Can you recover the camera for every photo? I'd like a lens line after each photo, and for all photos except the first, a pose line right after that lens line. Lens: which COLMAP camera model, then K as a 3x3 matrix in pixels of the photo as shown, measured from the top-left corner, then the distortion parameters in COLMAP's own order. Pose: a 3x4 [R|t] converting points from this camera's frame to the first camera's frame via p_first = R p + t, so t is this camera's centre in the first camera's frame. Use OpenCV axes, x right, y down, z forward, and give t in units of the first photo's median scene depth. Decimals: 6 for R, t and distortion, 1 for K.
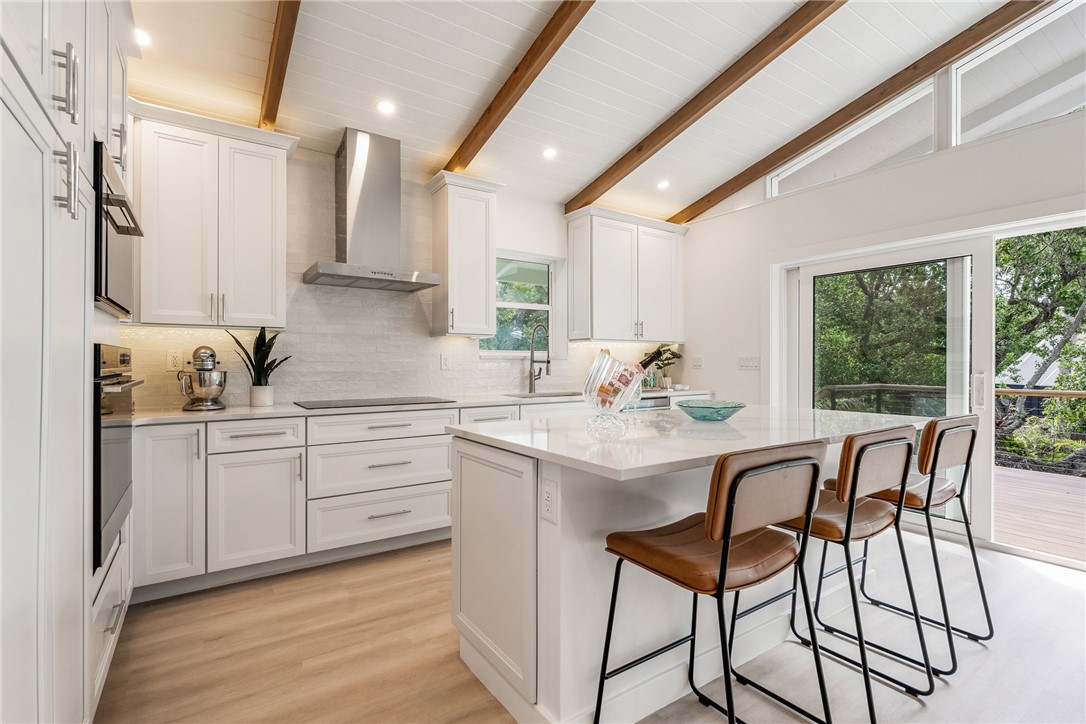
lens RADIAL K [[519.5, 0, 550.3], [0, 519.5, 363.9], [0, 0, 1]] dist [-0.004699, -0.000936]
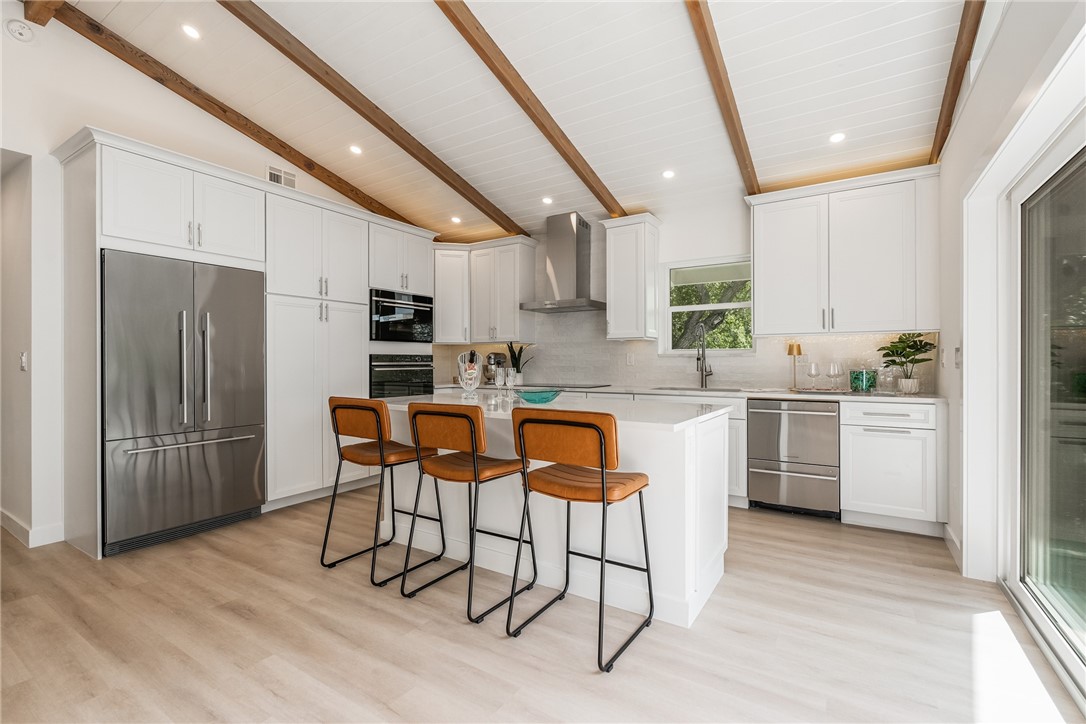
lens RADIAL K [[481.7, 0, 547.3], [0, 481.7, 364.2], [0, 0, 1]] dist [-0.003698, -0.000608]
pose [[0.389741, 0.003728, -0.920917, 0.892099], [0.001440, 0.999988, 0.004657, 0.002216], [0.920924, -0.003141, 0.389731, 0.358676]]
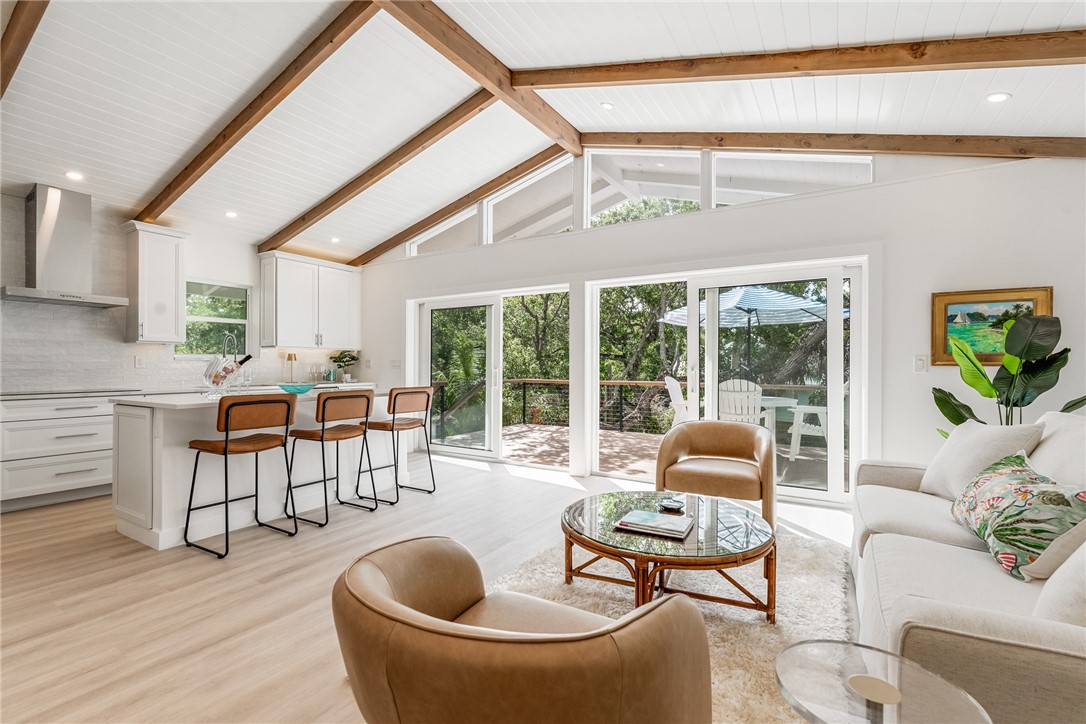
lens RADIAL K [[481.7, 0, 552.2], [0, 481.7, 365.0], [0, 0, 1]] dist [-0.003698, -0.000608]
pose [[0.909914, 0.000862, 0.414797, 0.258651], [0.001235, 0.999988, -0.004786, 0.011216], [-0.414796, 0.004867, 0.909901, -0.568125]]
